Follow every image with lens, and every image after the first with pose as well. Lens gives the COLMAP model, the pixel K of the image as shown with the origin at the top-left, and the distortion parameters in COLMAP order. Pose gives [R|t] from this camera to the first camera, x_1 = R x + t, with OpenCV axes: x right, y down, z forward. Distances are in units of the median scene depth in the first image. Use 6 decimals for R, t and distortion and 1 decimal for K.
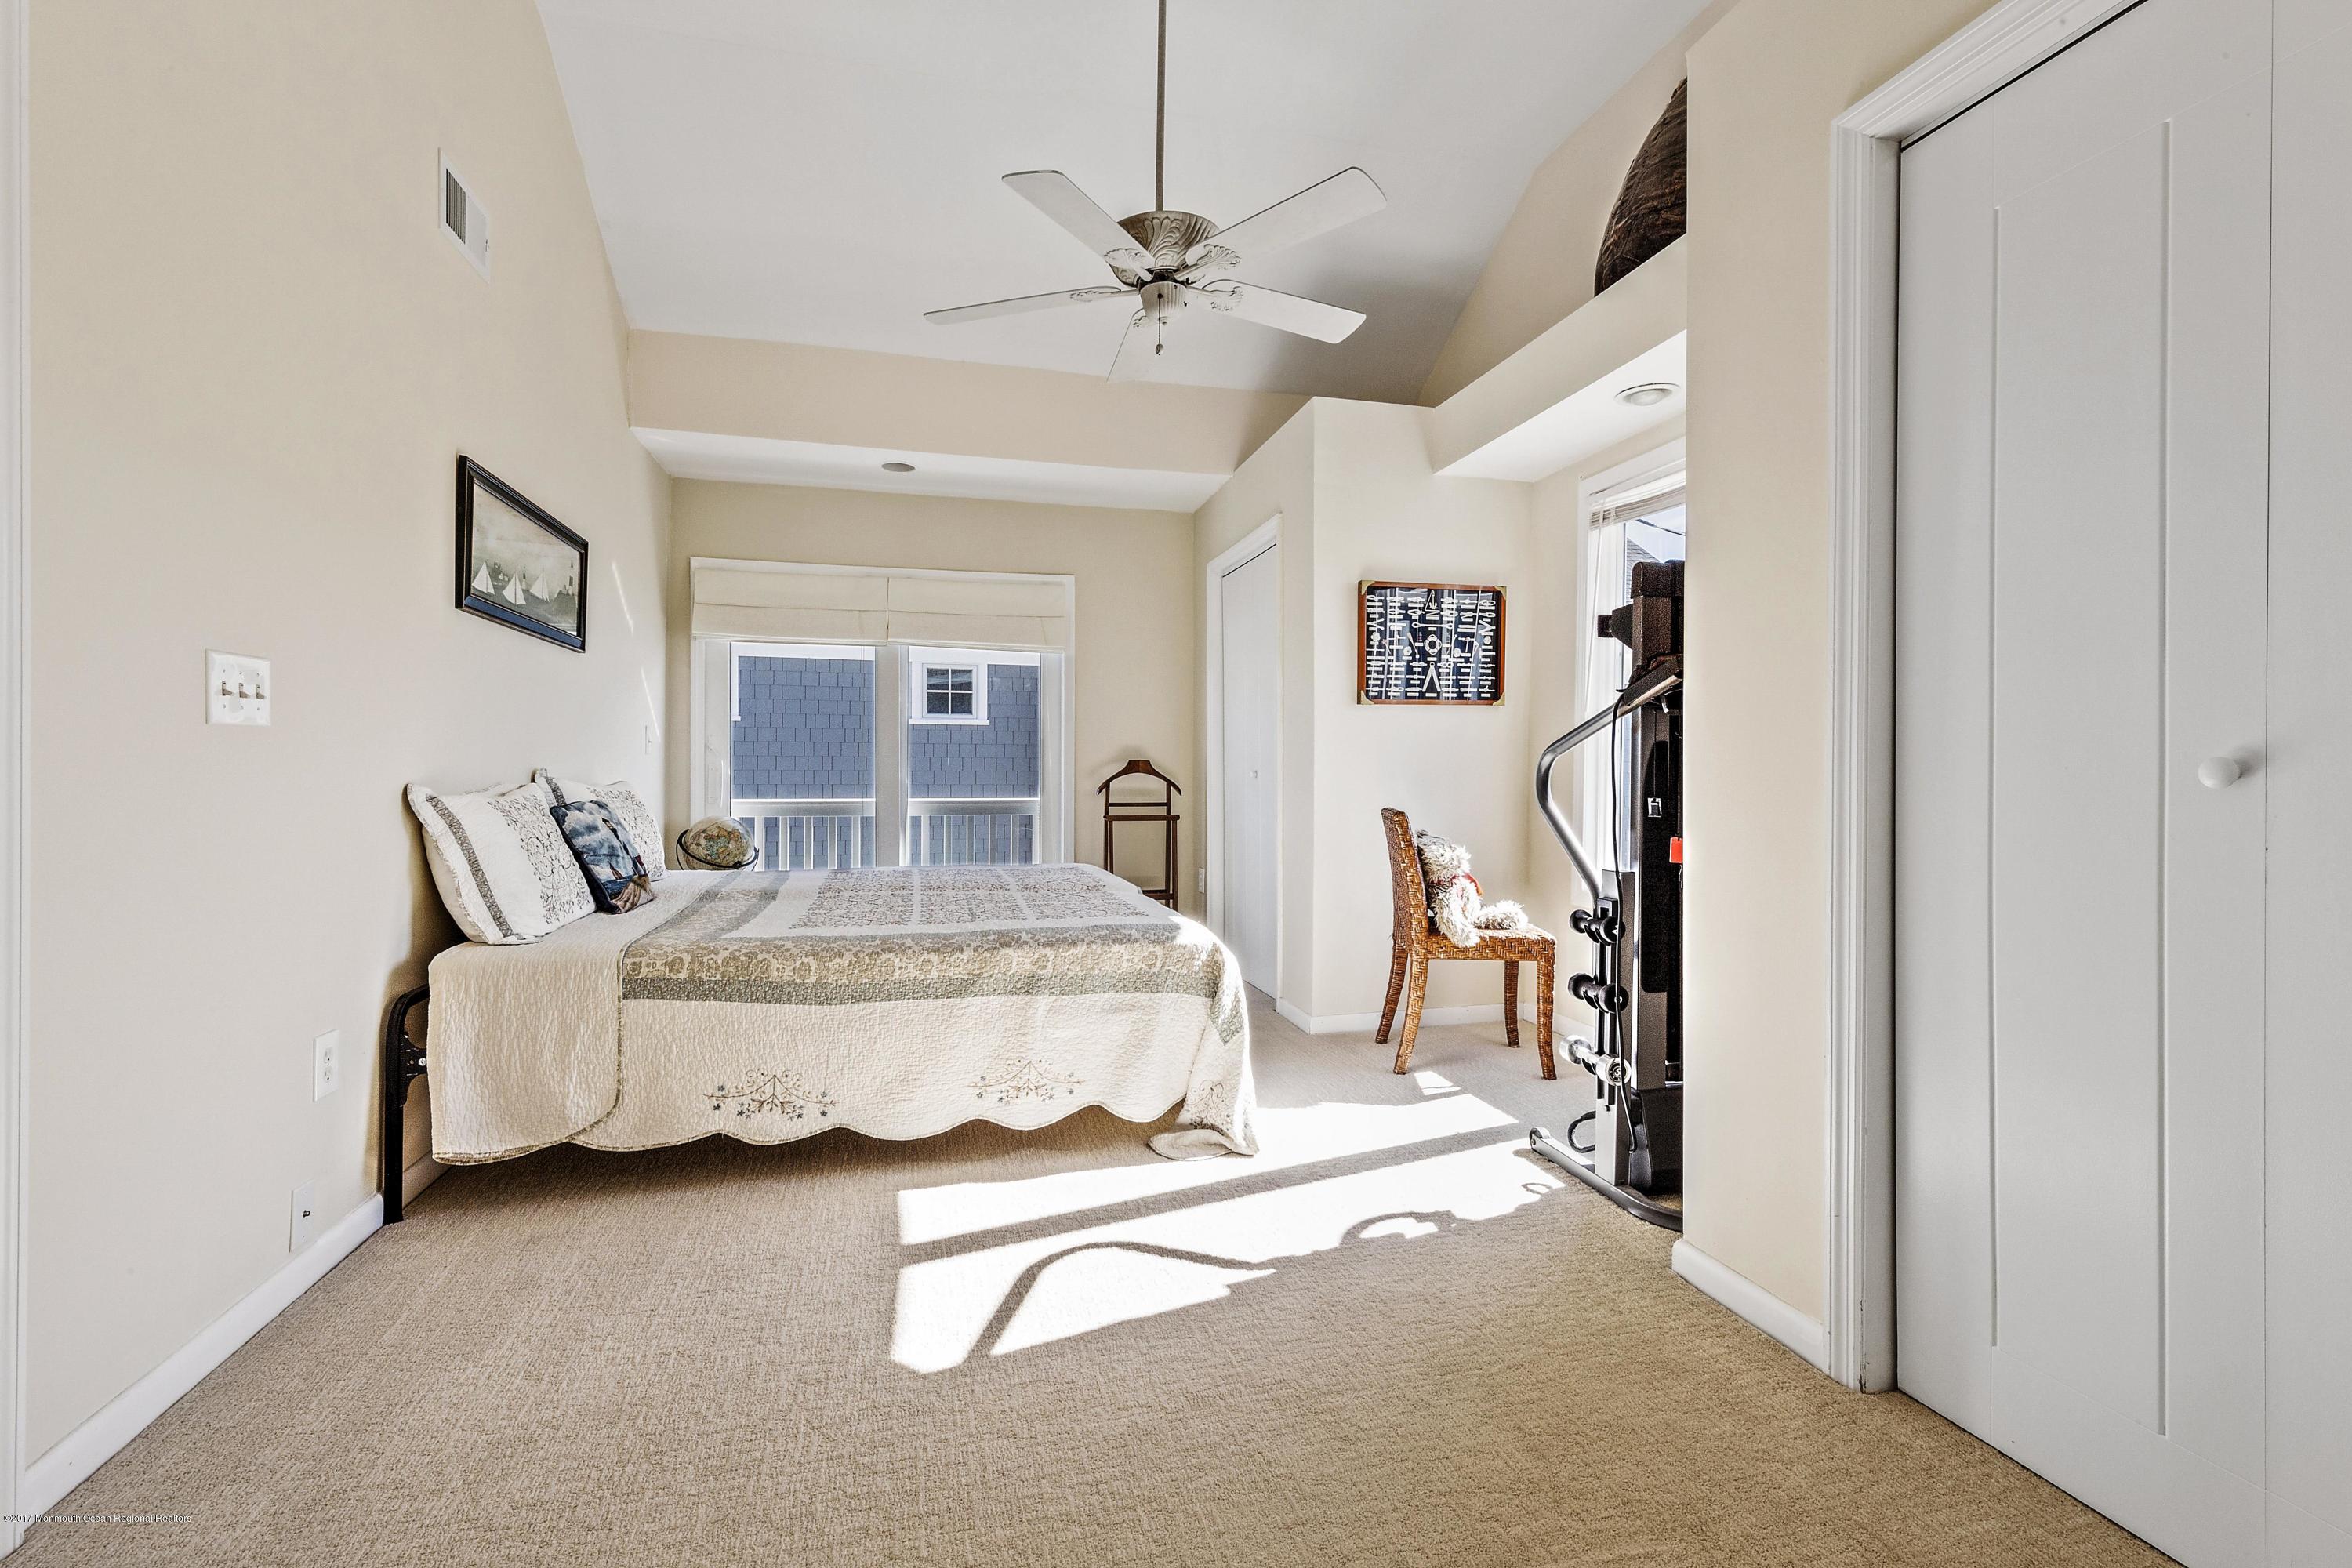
lens RADIAL K [[958.6, 0, 1186.6], [0, 958.6, 772.3], [0, 0, 1]] dist [0.001357, 0.000208]
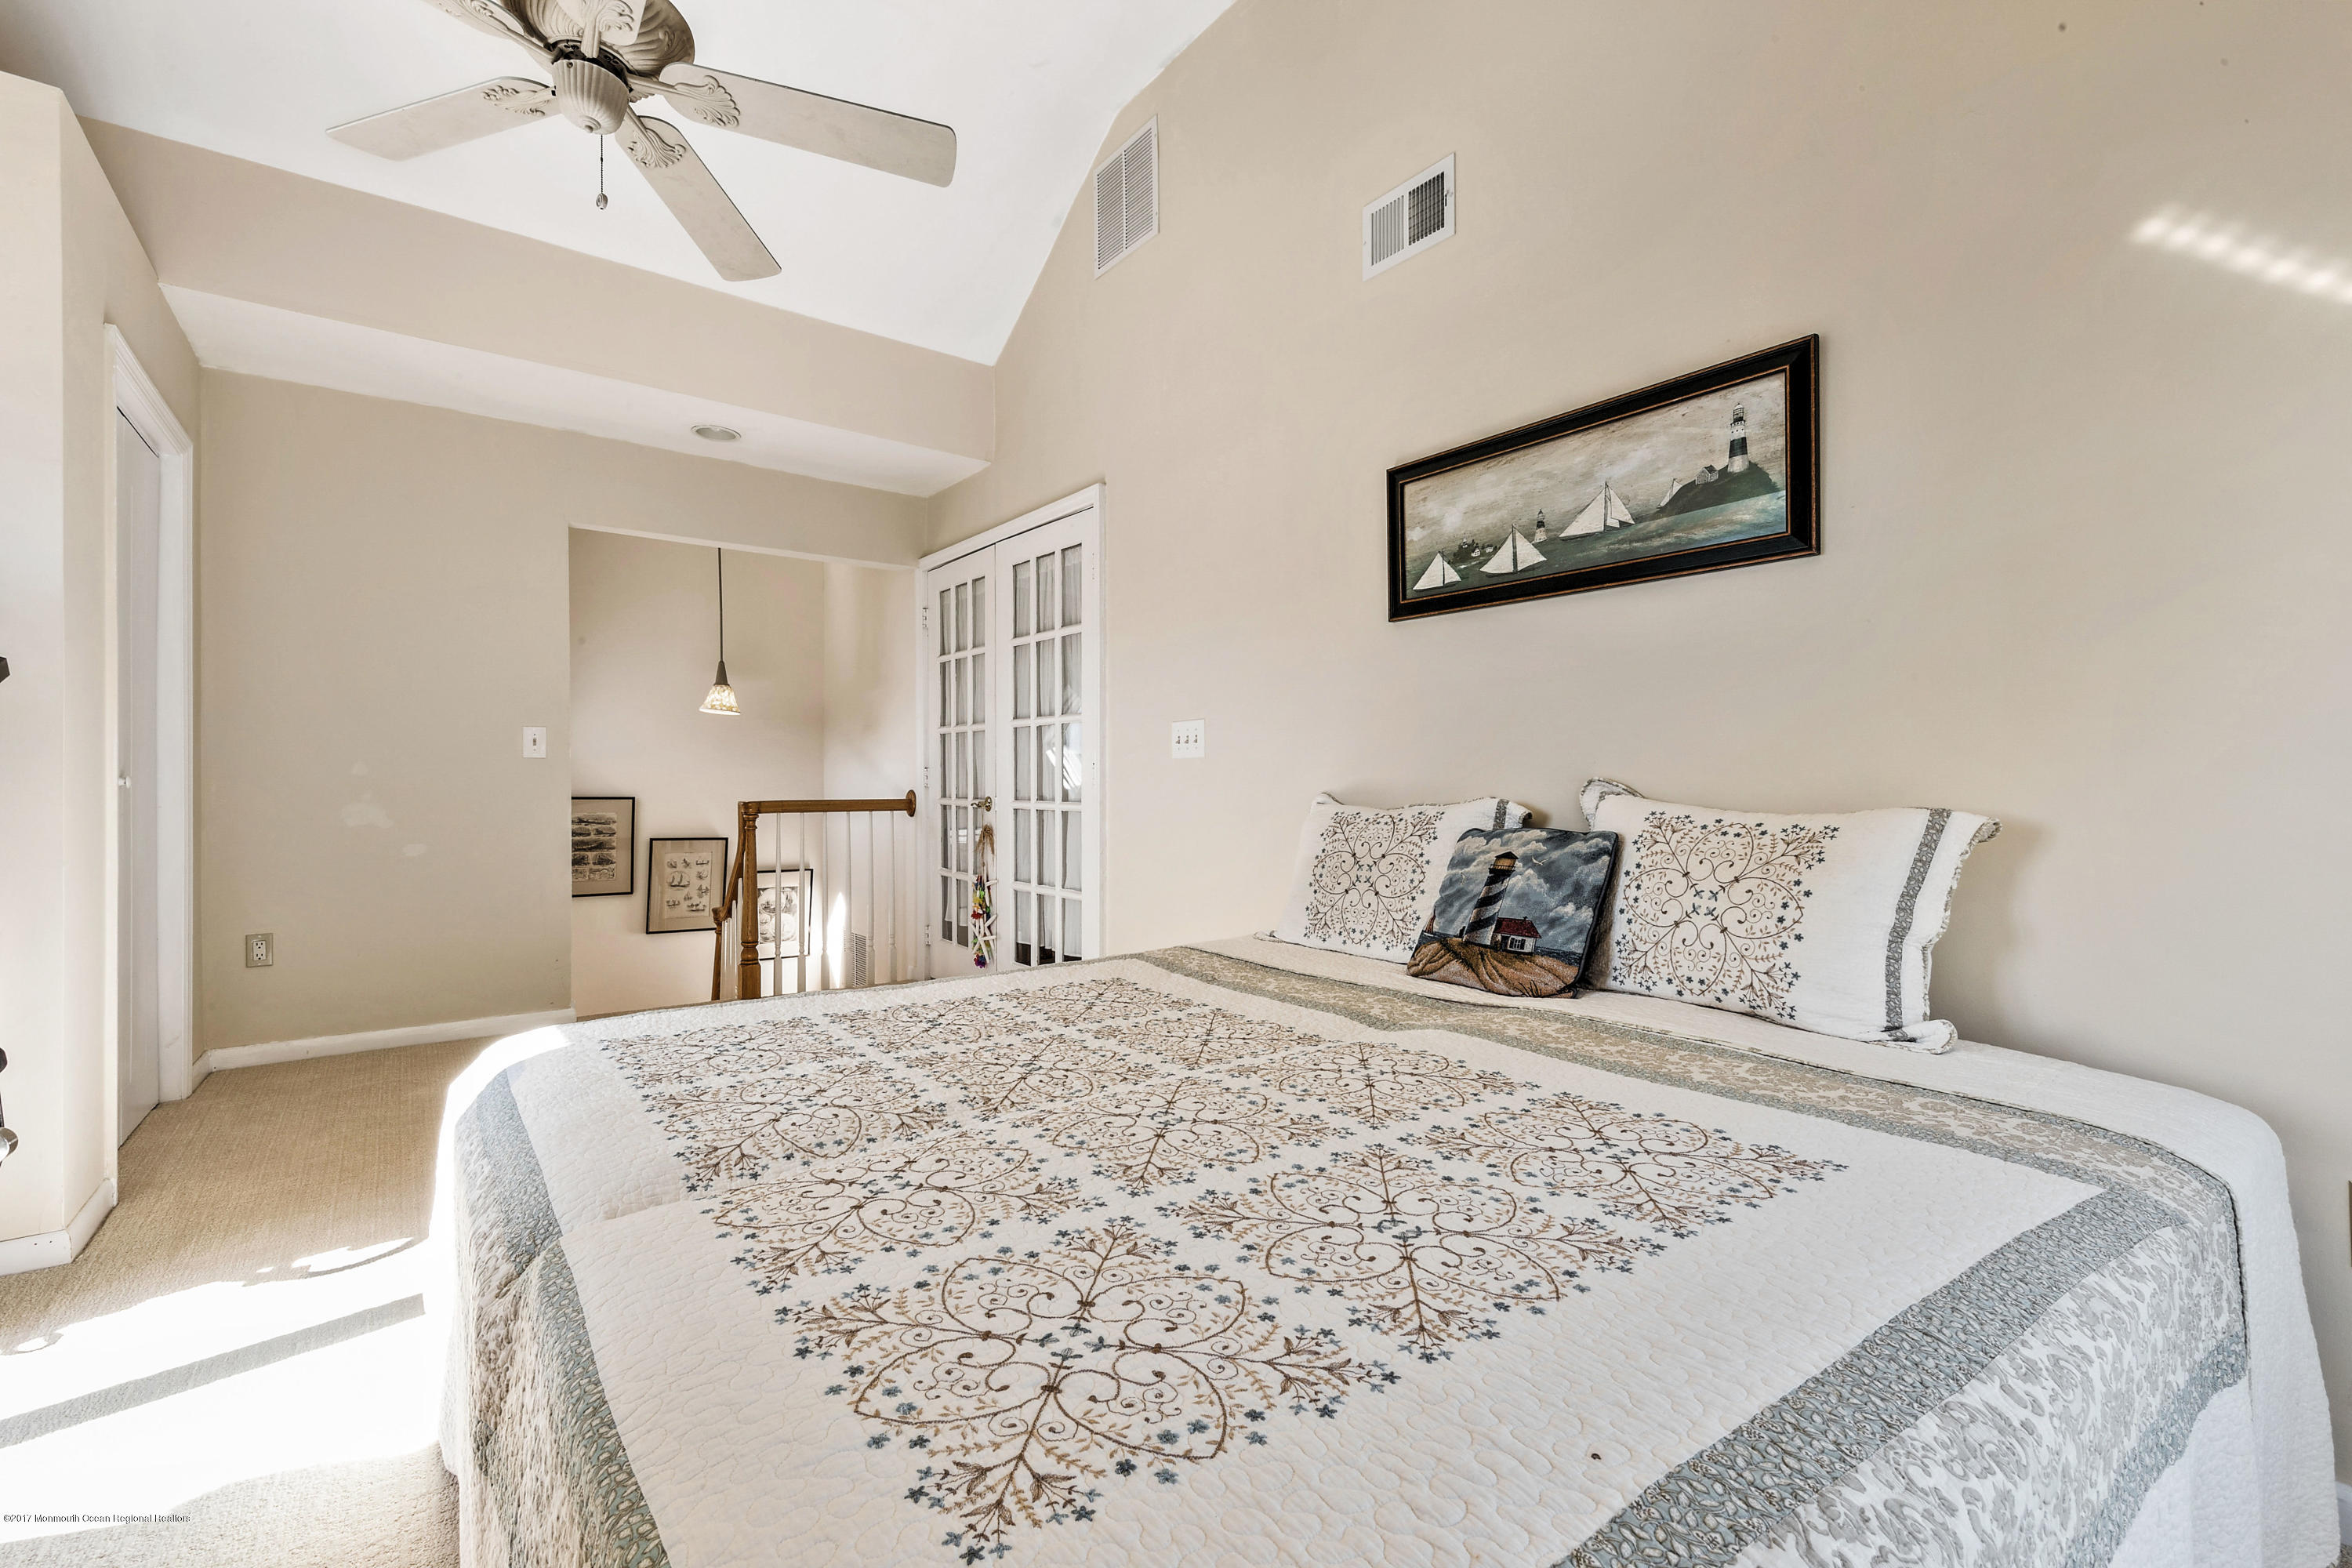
lens RADIAL K [[1027.4, 0, 1168.6], [0, 1027.4, 786.0], [0, 0, 1]] dist [0.003575, -0.000629]
pose [[-0.935615, -0.001089, -0.353021, -0.149663], [-0.003124, 0.999982, 0.005196, -0.003211], [0.353009, 0.005964, -0.935601, 1.777373]]
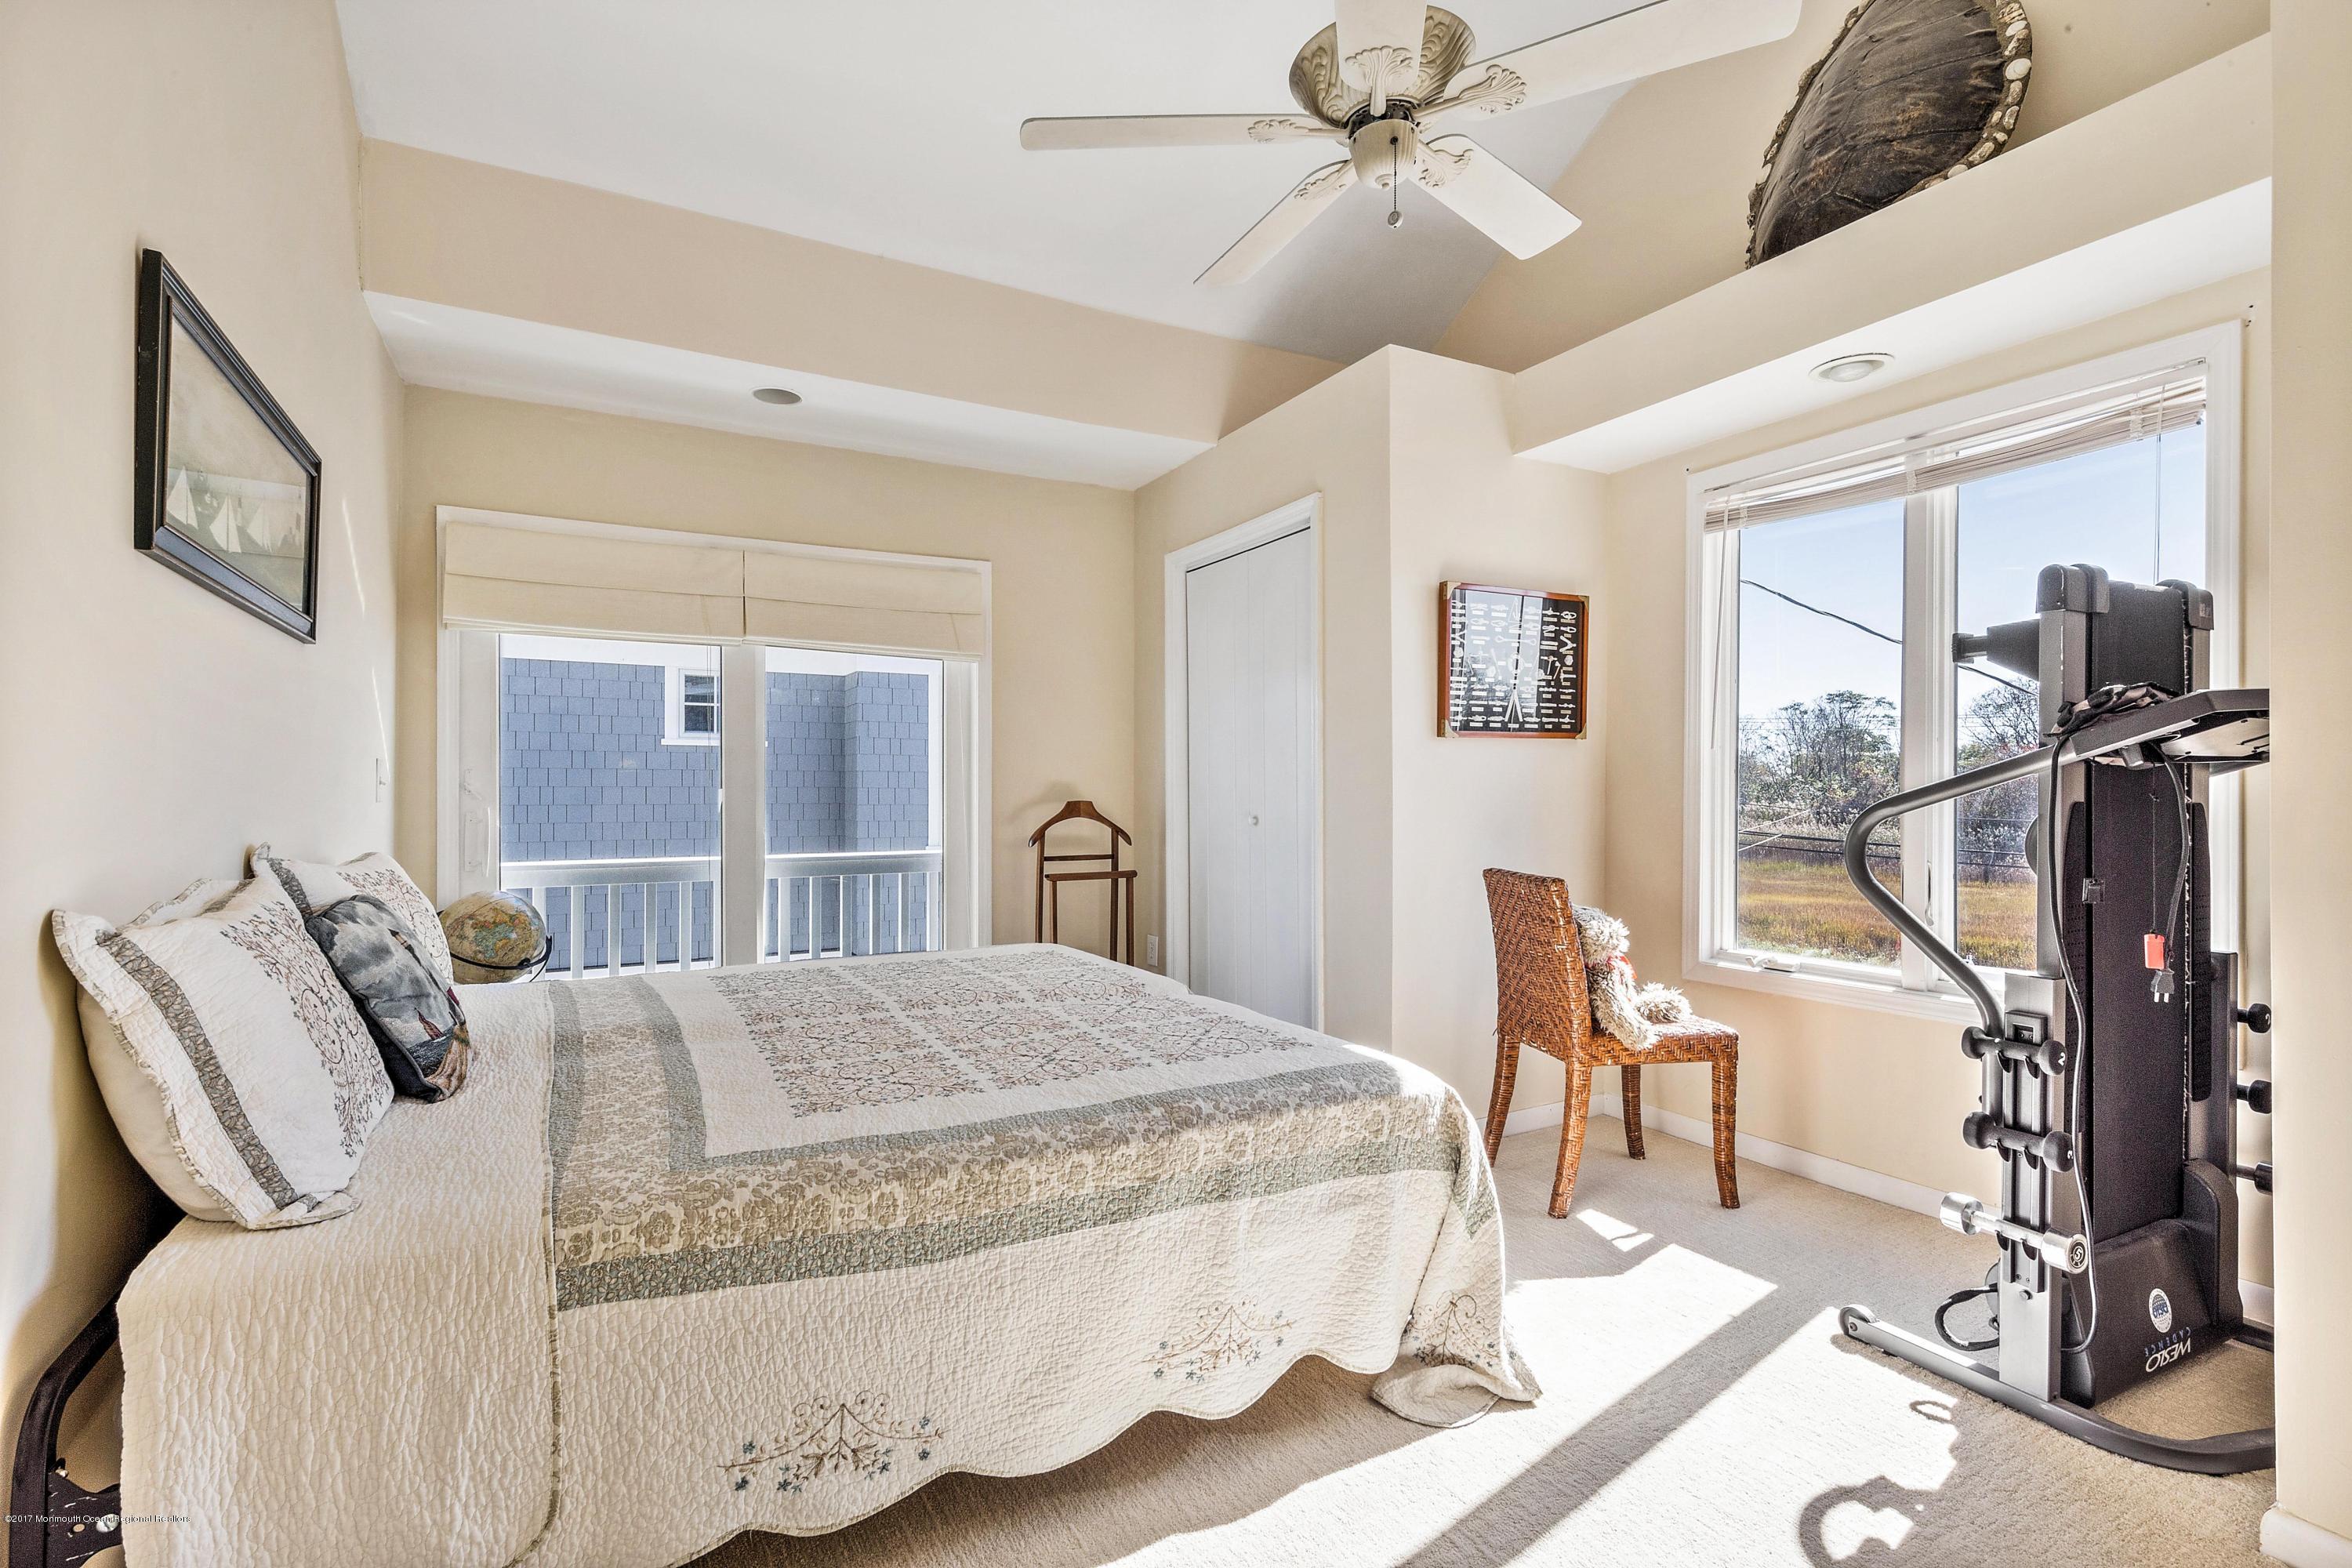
lens RADIAL K [[1027.4, 0, 1168.6], [0, 1027.4, 786.0], [0, 0, 1]] dist [0.003575, -0.000629]
pose [[0.971580, -0.003375, 0.236686, -0.338640], [0.005080, 0.999965, -0.006595, -0.036567], [-0.236656, 0.007610, 0.971564, 0.321498]]
